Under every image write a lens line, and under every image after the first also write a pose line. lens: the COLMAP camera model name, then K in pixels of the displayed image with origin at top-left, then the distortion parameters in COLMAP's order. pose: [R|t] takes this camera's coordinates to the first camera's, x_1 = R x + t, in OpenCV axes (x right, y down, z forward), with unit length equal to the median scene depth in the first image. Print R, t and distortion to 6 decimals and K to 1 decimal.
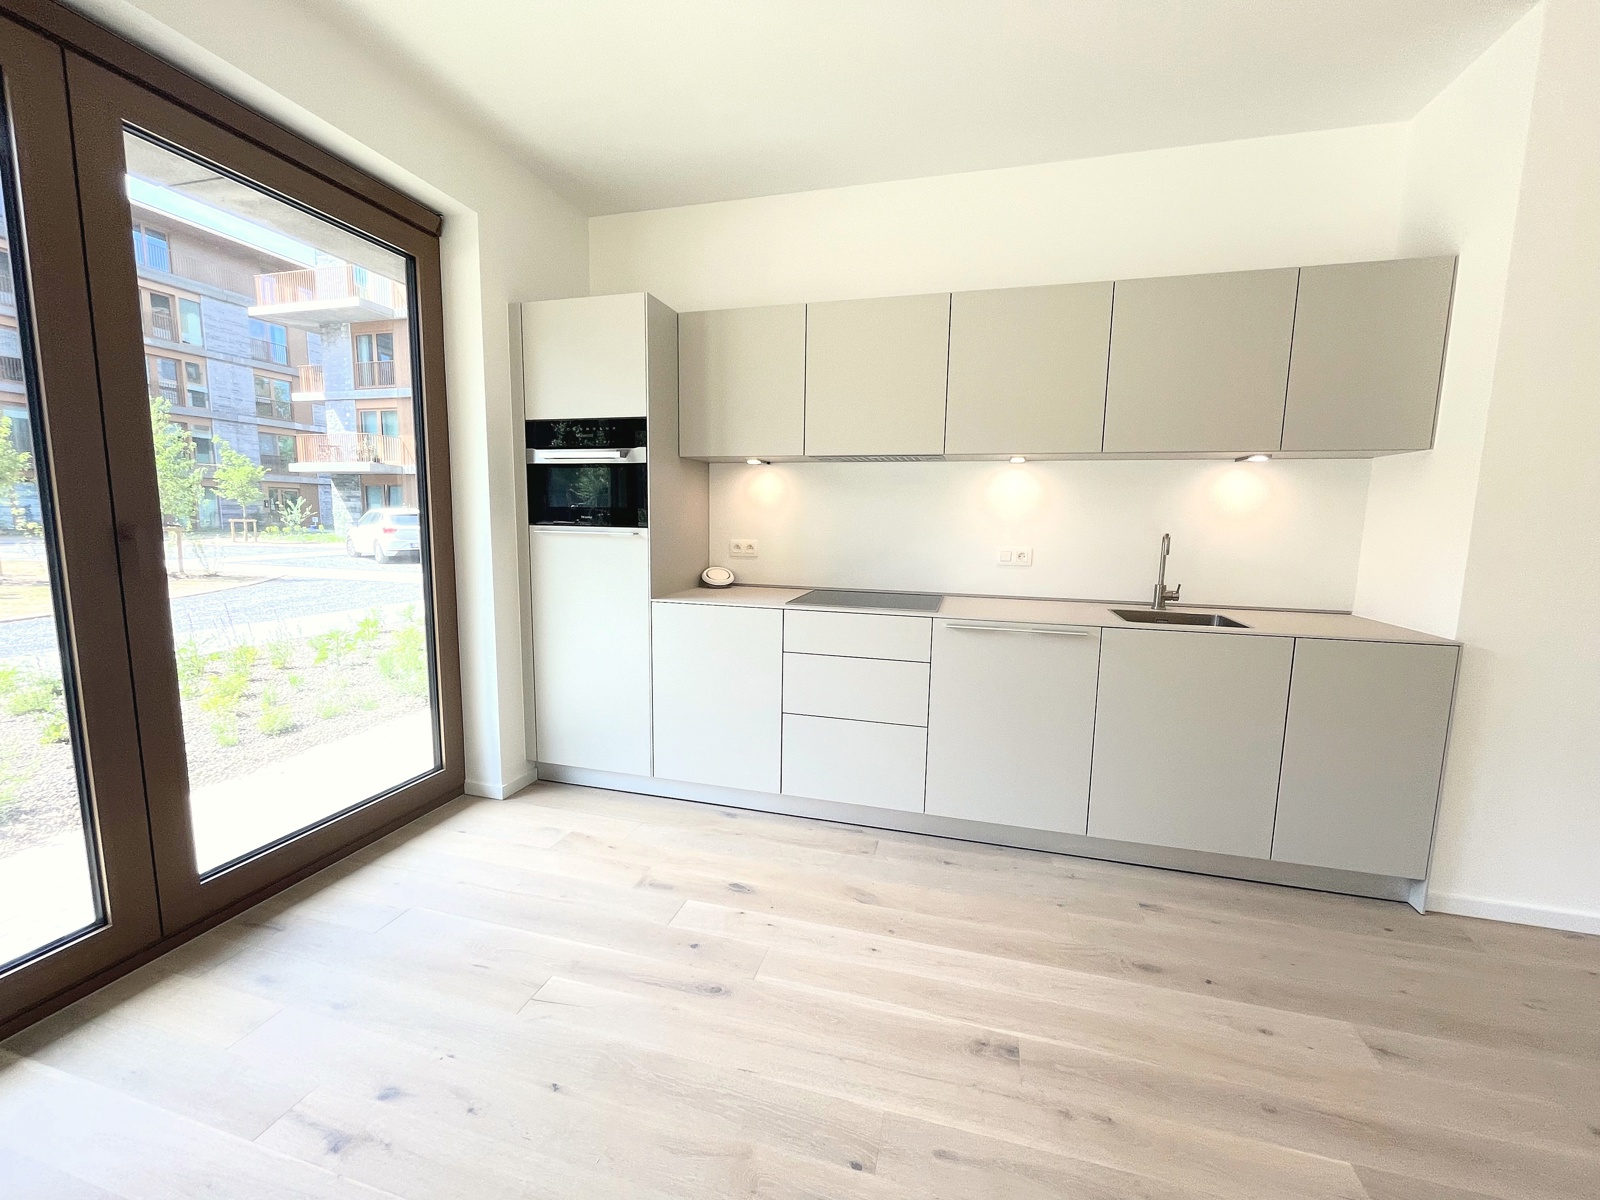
lens RADIAL K [[648.9, 0, 796.0], [0, 648.9, 598.1], [0, 0, 1]] dist [-0.002742, -0.000146]
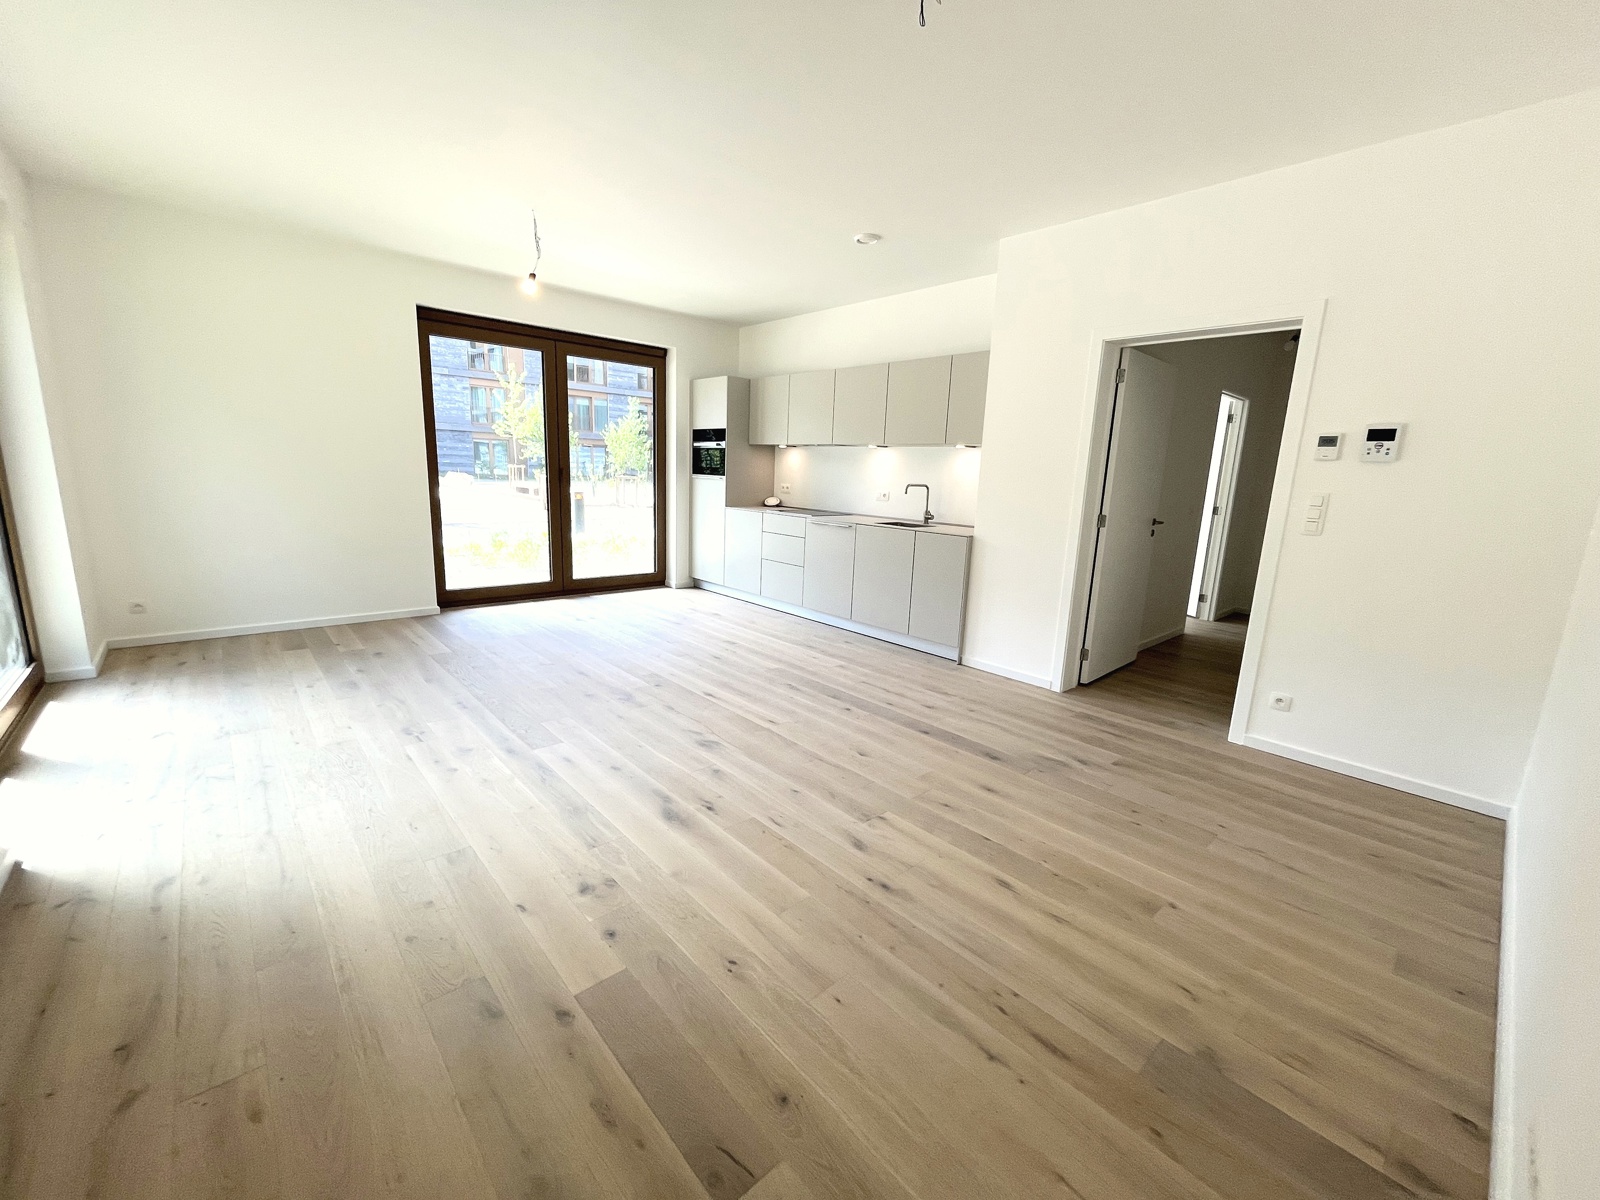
lens RADIAL K [[648.9, 0, 796.0], [0, 648.9, 598.1], [0, 0, 1]] dist [-0.002742, -0.000146]
pose [[0.844416, 0.121217, -0.521793, 1.356321], [-0.092142, 0.992410, 0.081433, 0.123612], [0.527704, -0.020684, 0.849177, -0.925728]]
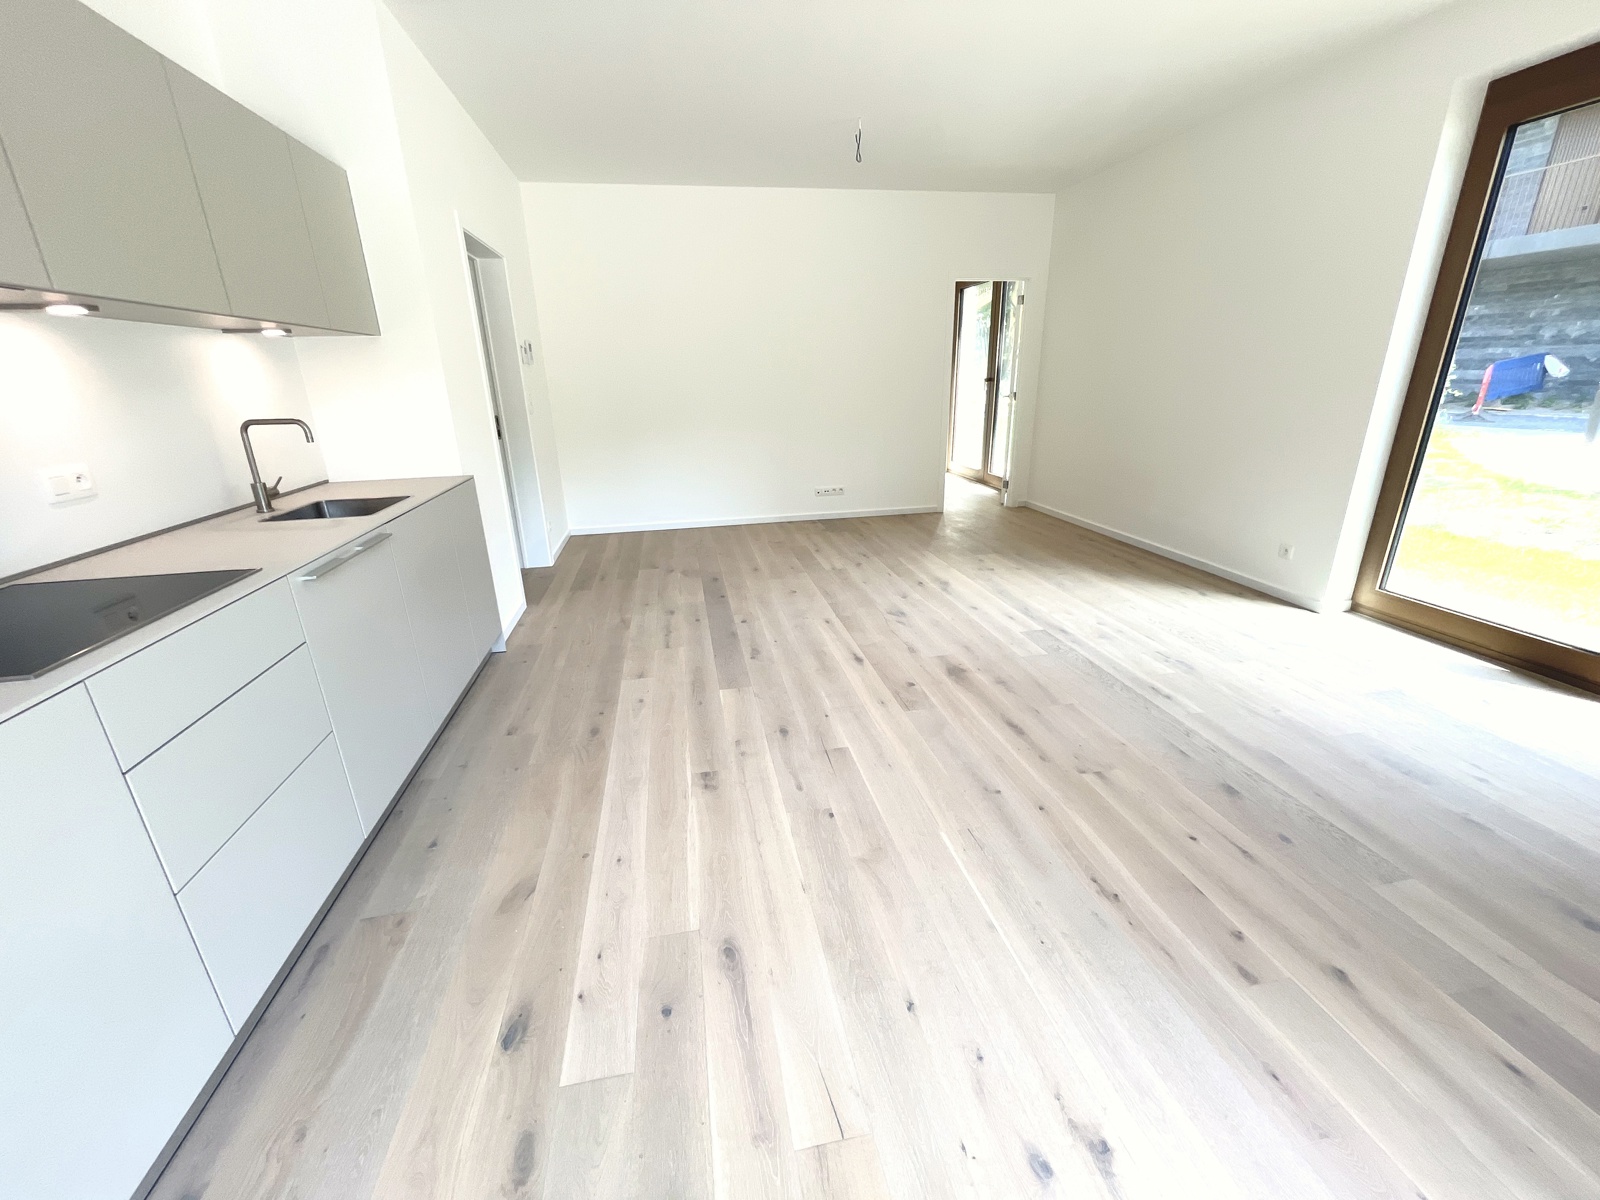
lens RADIAL K [[648.9, 0, 796.0], [0, 648.9, 598.1], [0, 0, 1]] dist [-0.002742, -0.000146]
pose [[-0.441944, -0.298395, 0.845959, -0.542603], [0.131124, 0.911435, 0.389992, -0.128709], [-0.887408, 0.283280, -0.363676, 0.766919]]
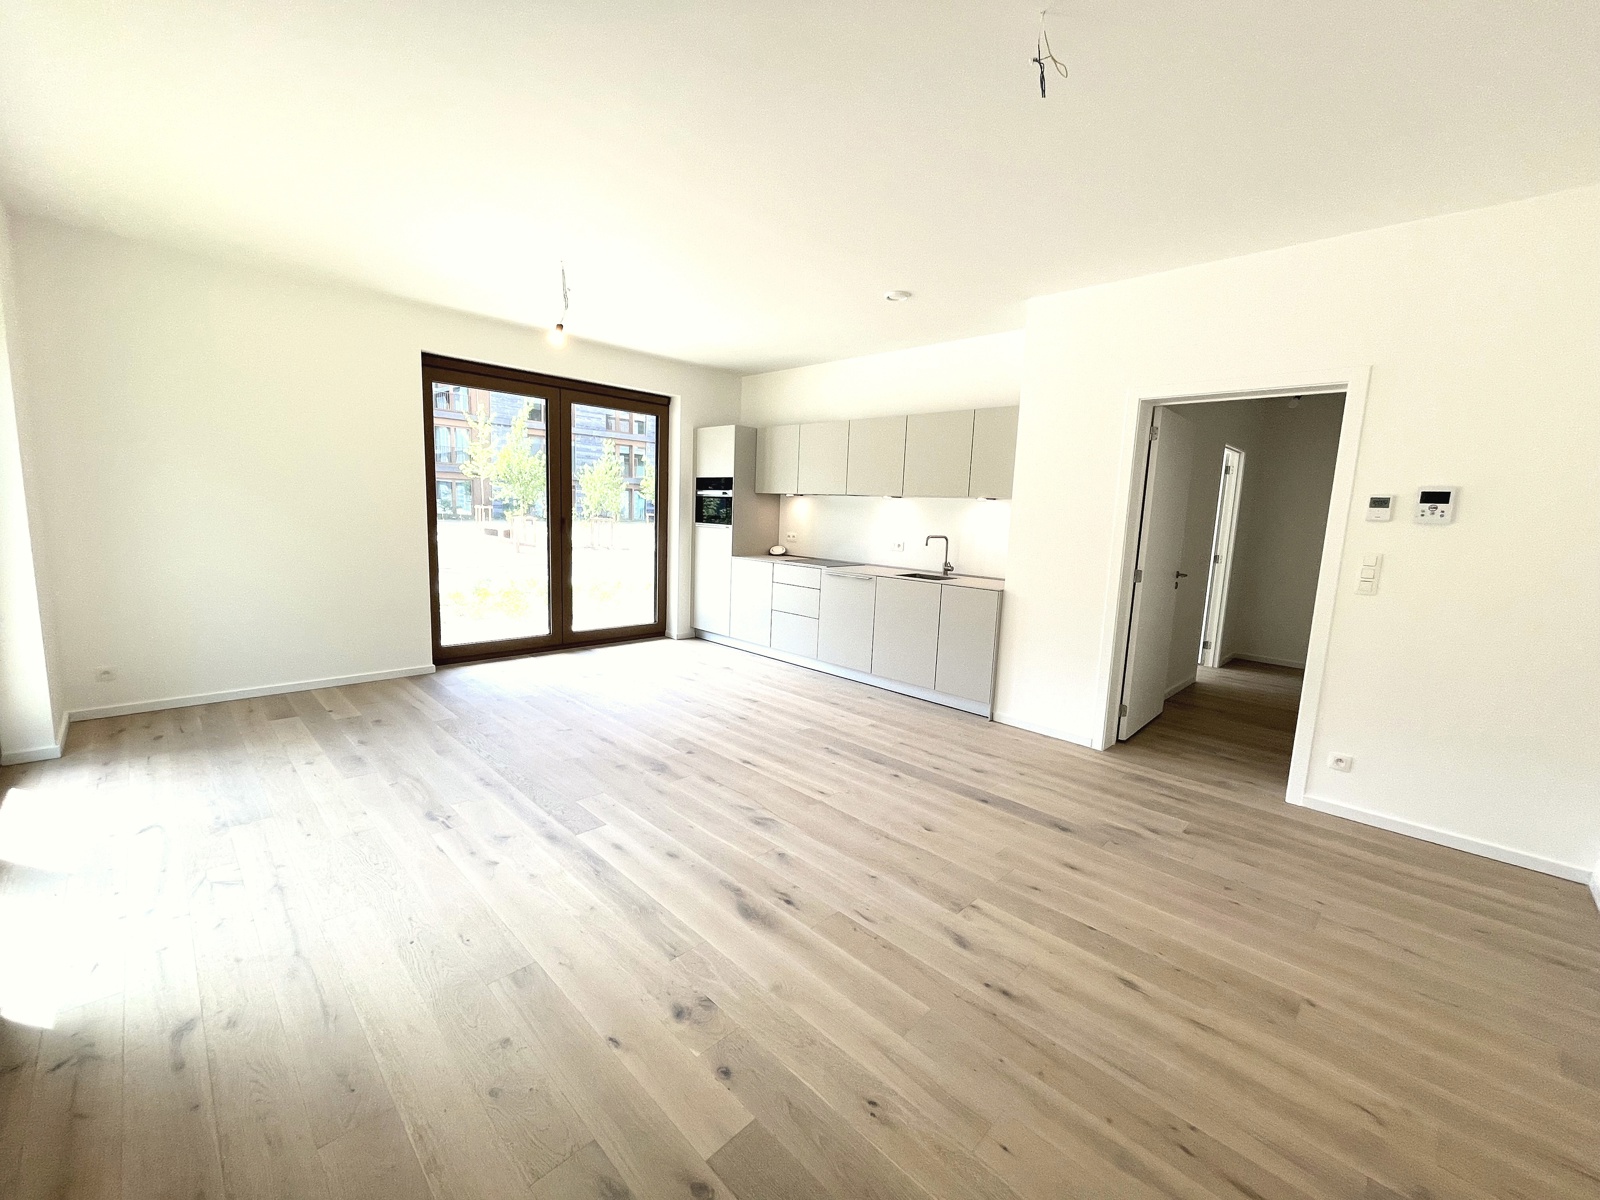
lens RADIAL K [[648.9, 0, 796.0], [0, 648.9, 598.1], [0, 0, 1]] dist [-0.002742, -0.000146]
pose [[0.873260, 0.084877, -0.479804, 1.173868], [-0.086755, 0.996061, 0.018307, 0.093769], [0.479469, 0.025639, 0.877184, -0.962895]]
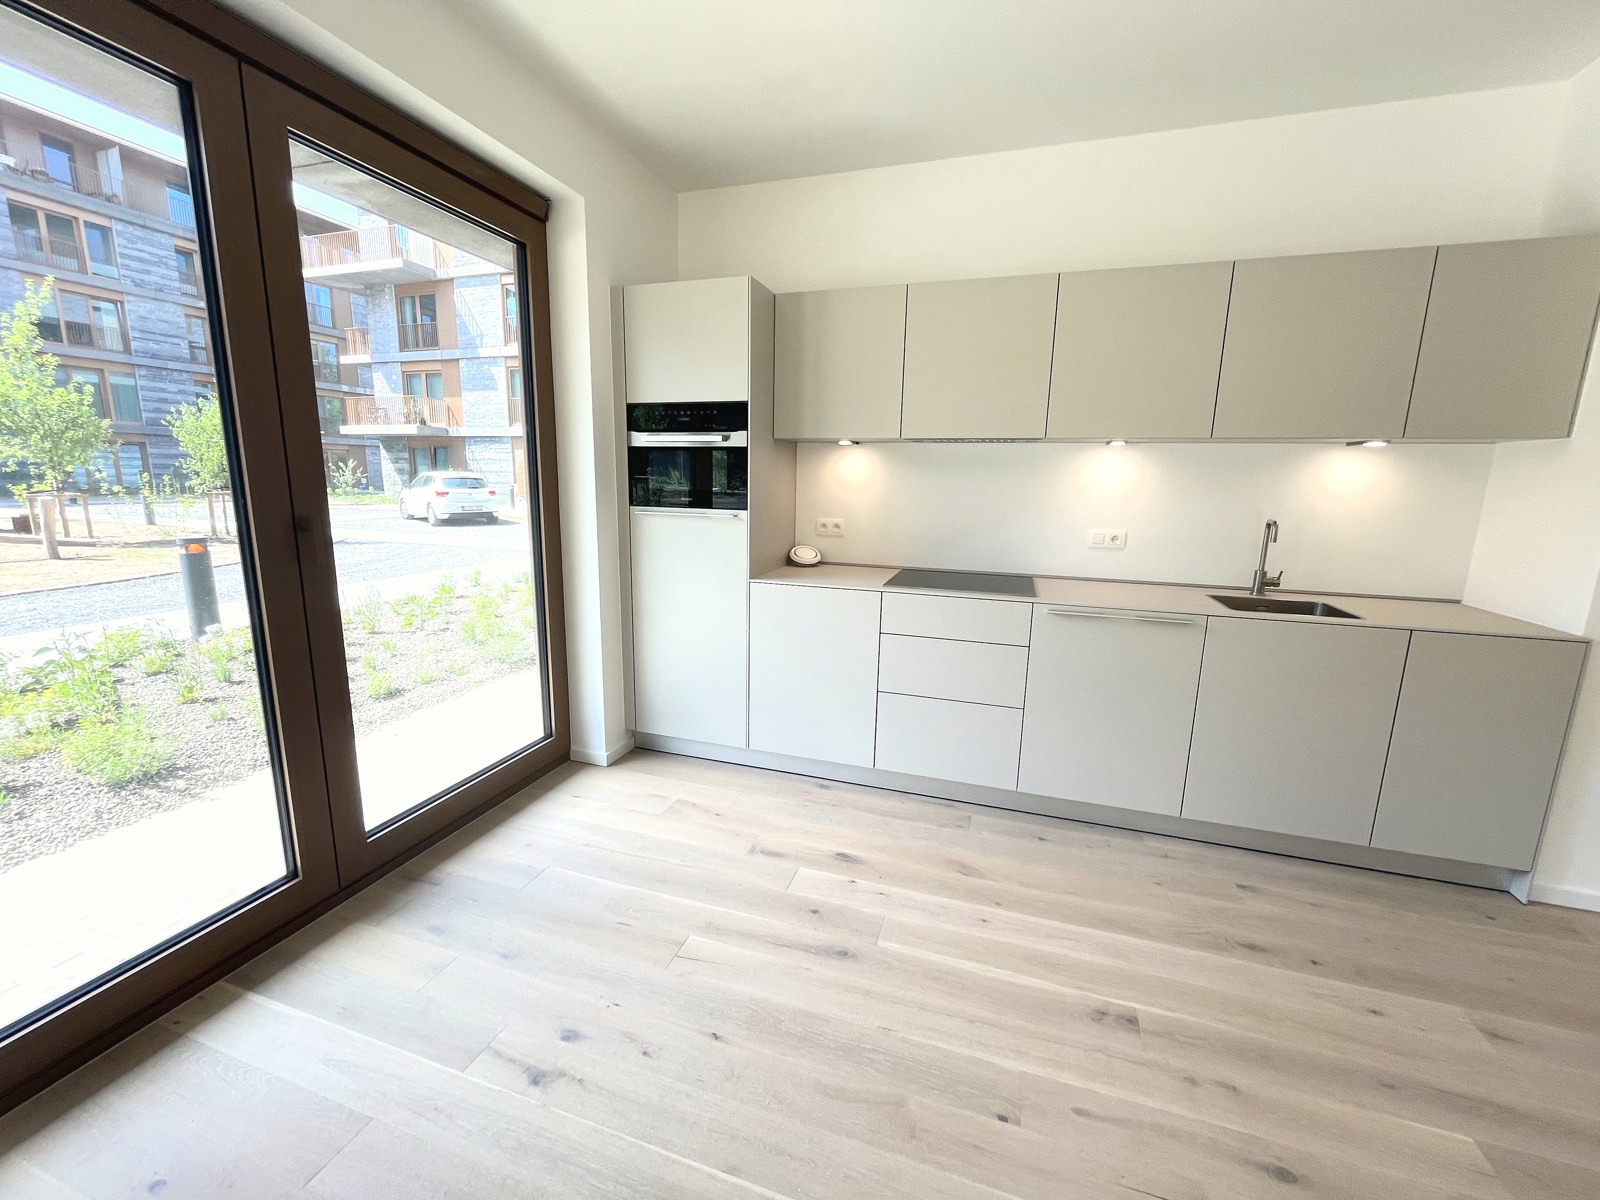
lens RADIAL K [[648.9, 0, 796.0], [0, 648.9, 598.1], [0, 0, 1]] dist [-0.002742, -0.000146]
pose [[0.998800, 0.011146, -0.047694, -0.108751], [-0.008295, 0.998191, 0.059545, -0.033799], [0.048271, -0.059077, 0.997086, -0.030457]]
